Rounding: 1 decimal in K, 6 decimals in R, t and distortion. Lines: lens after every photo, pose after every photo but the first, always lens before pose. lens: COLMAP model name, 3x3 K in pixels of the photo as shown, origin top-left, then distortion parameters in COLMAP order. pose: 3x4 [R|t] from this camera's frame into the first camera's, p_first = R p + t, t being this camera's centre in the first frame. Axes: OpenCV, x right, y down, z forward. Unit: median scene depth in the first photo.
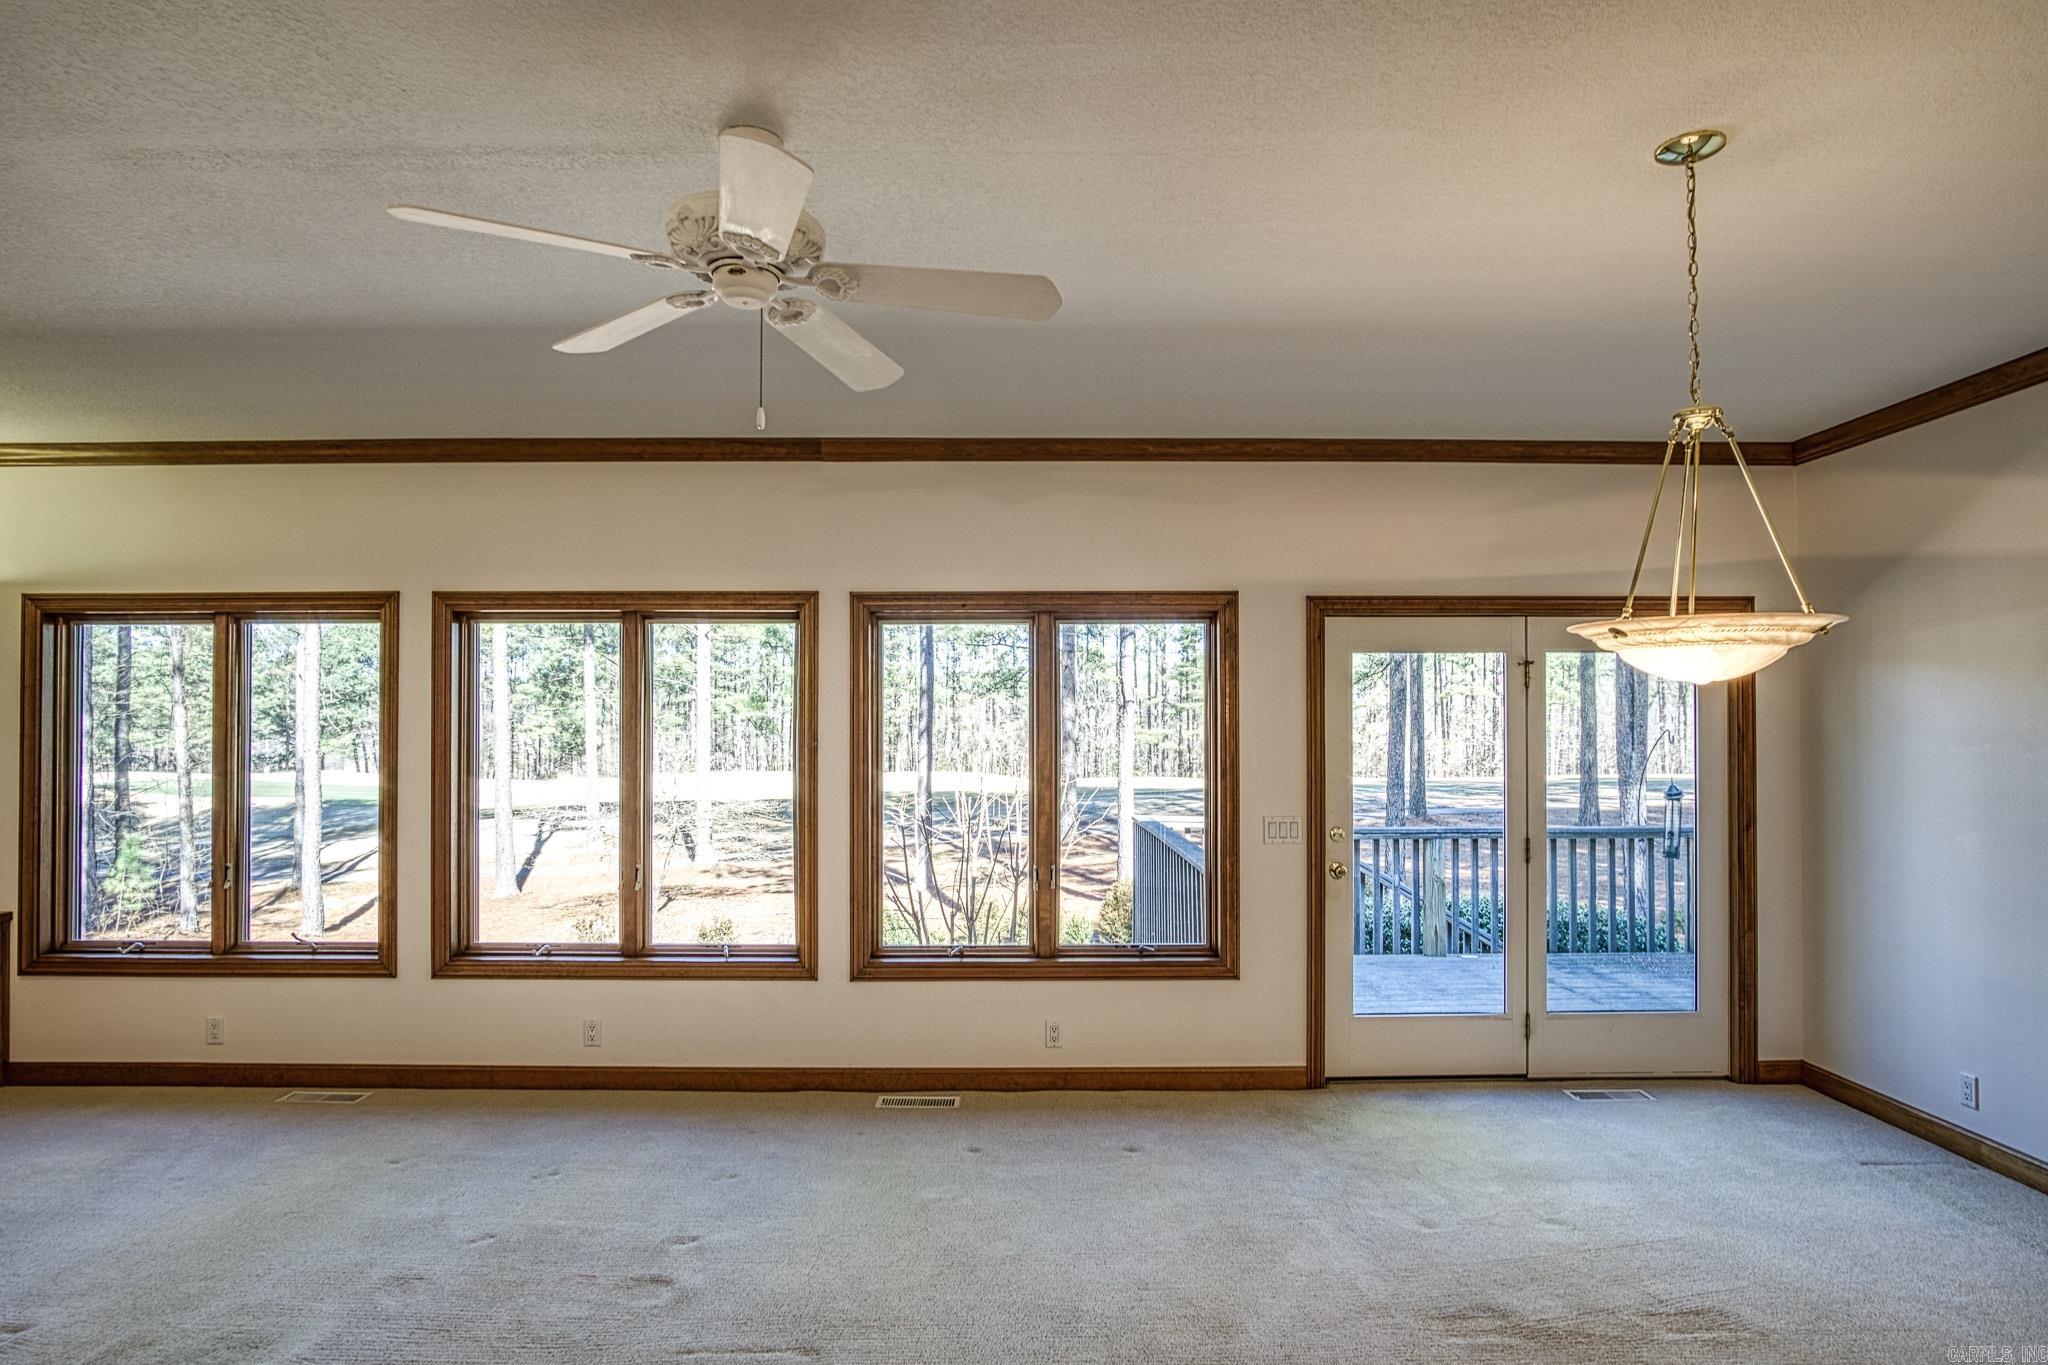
lens RADIAL K [[1123.9, 0, 1027.5], [0, 1123.9, 725.4], [0, 0, 1]] dist [-0.038019, 0.012149]
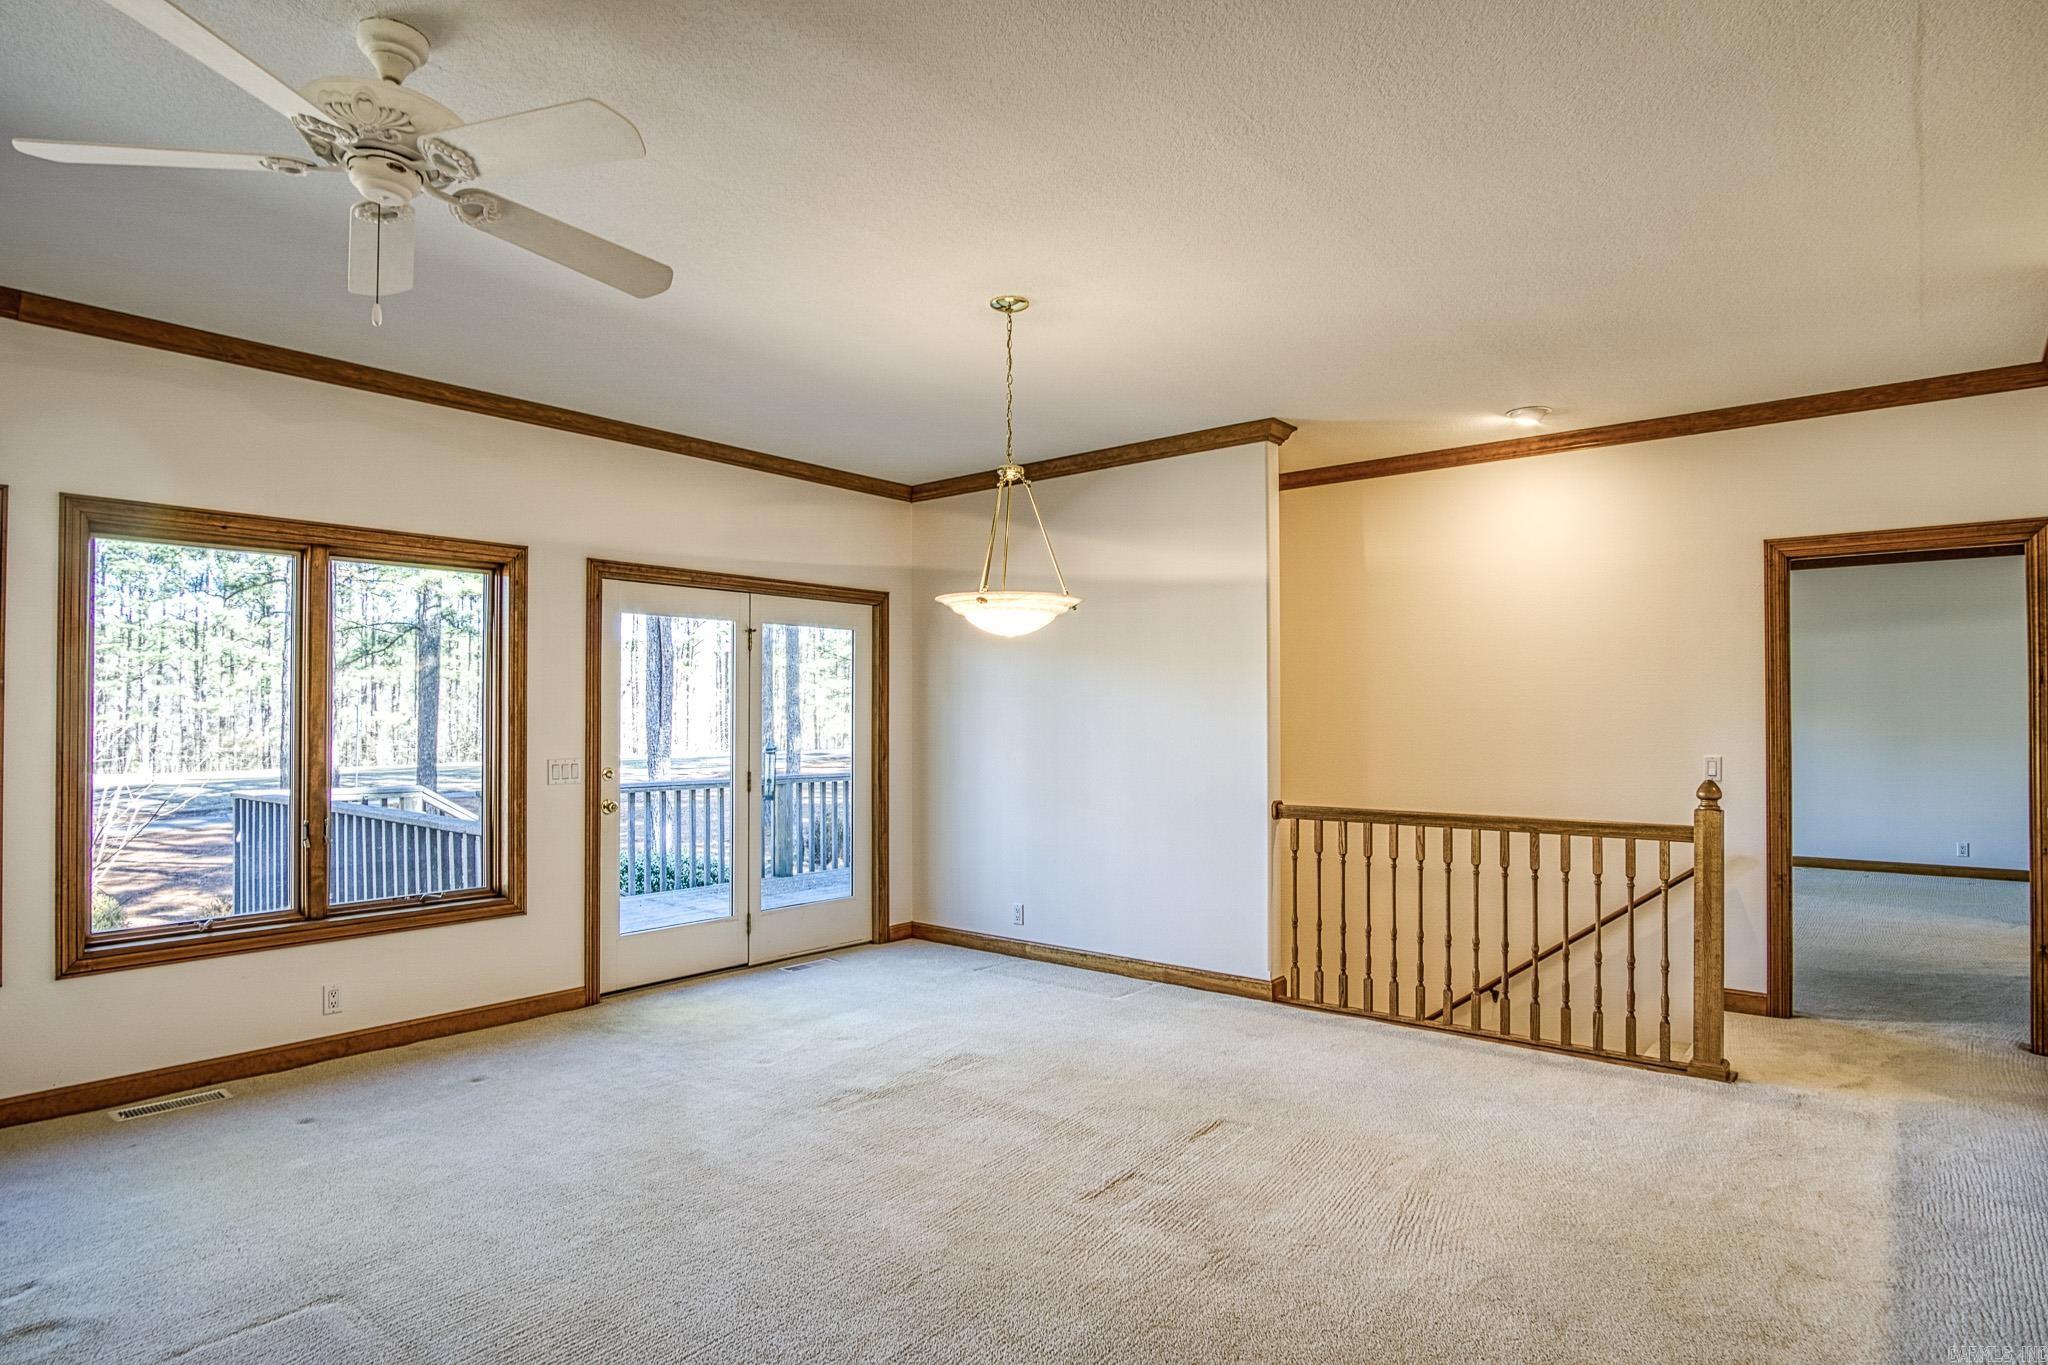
lens RADIAL K [[1123.9, 0, 1027.5], [0, 1123.9, 725.4], [0, 0, 1]] dist [-0.038019, 0.012149]
pose [[0.633937, -0.004794, 0.773370, -0.325465], [-0.001508, 0.999971, 0.007434, 0.040257], [-0.773384, -0.005879, 0.633911, -0.030915]]
